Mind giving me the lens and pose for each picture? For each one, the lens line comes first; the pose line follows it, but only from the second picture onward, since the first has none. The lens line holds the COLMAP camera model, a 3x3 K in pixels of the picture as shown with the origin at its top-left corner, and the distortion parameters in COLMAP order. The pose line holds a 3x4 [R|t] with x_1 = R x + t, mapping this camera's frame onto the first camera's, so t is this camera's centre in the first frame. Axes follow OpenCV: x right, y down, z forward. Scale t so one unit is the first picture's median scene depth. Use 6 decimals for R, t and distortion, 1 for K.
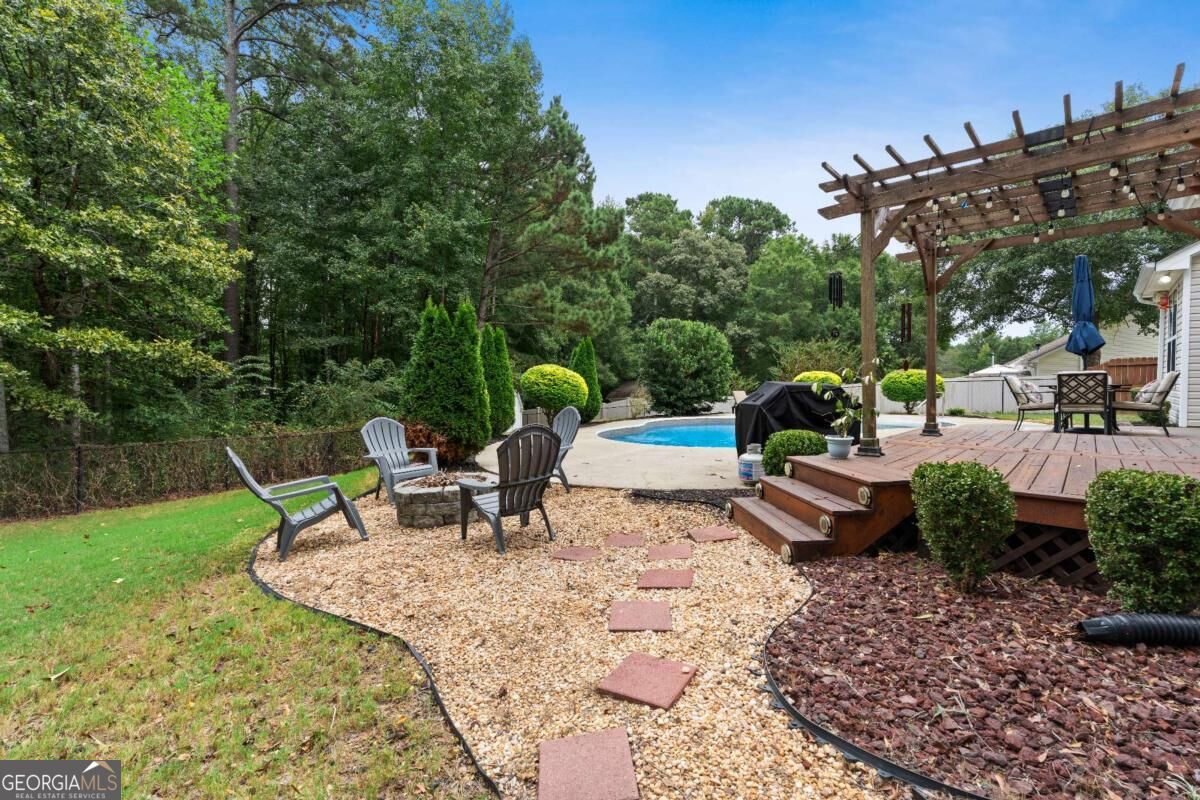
lens RADIAL K [[533.5, 0, 600.0], [0, 533.5, 400.0], [0, 0, 1]] dist [0.001494, -0.000320]
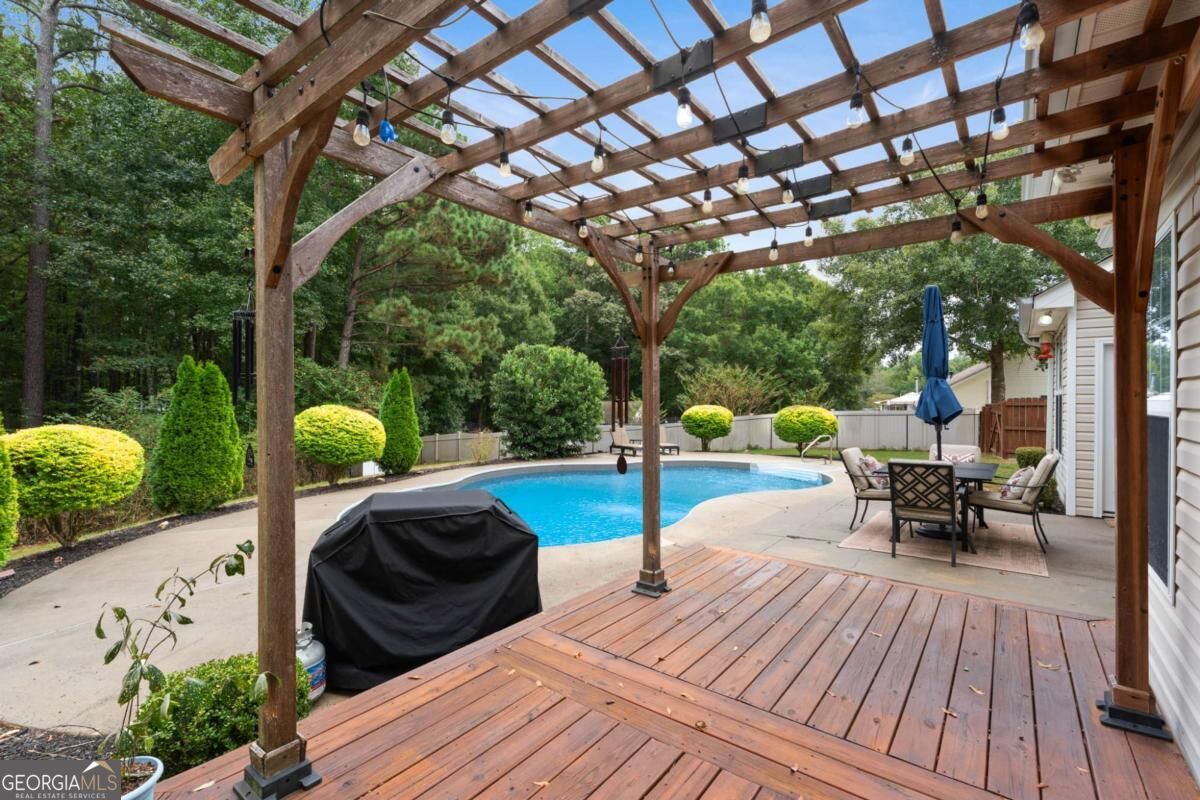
lens RADIAL K [[533.5, 0, 600.0], [0, 533.5, 400.0], [0, 0, 1]] dist [0.001494, -0.000320]
pose [[0.996268, 0.008736, 0.085866, 0.135324], [-0.006289, 0.999568, -0.028723, -0.032011], [-0.086080, 0.028076, 0.995893, 0.112435]]
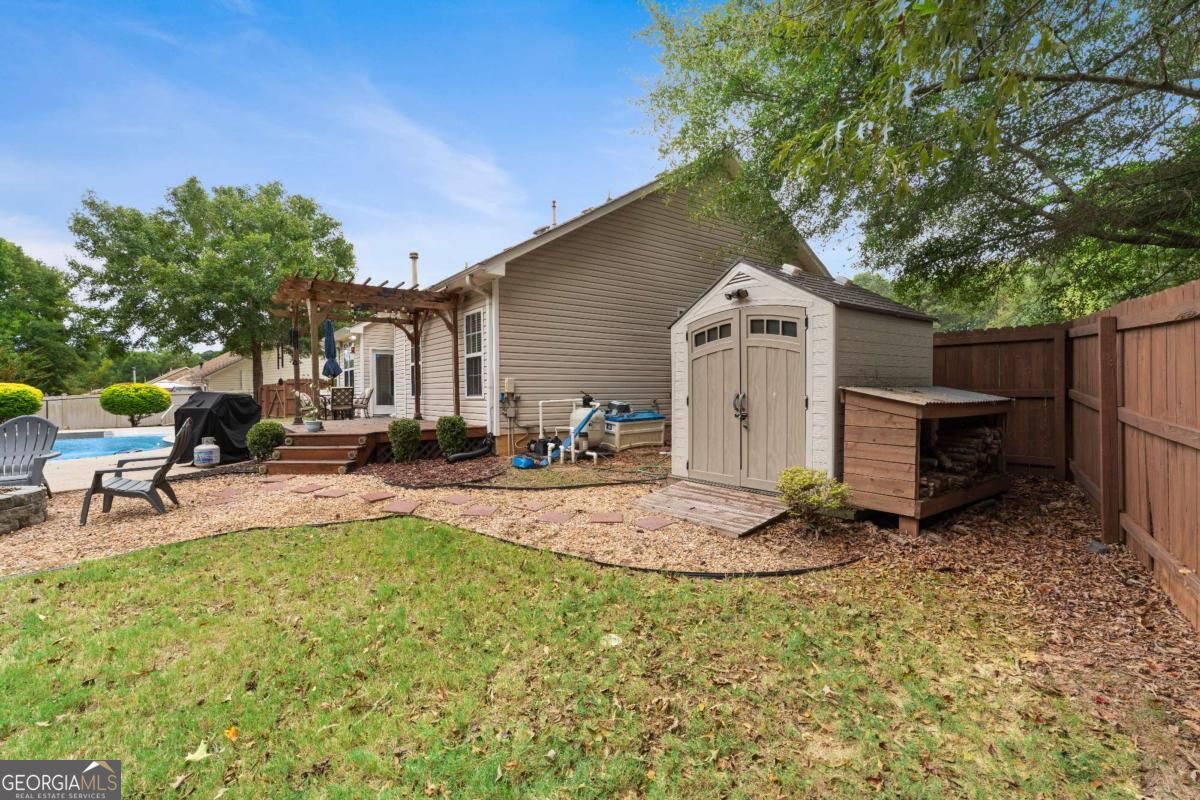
lens RADIAL K [[533.5, 0, 600.0], [0, 533.5, 400.0], [0, 0, 1]] dist [0.001494, -0.000320]
pose [[0.195623, -0.001816, 0.980678, -0.199633], [0.031430, 0.999496, -0.004419, 0.006350], [-0.980175, 0.031688, 0.195581, -0.056496]]
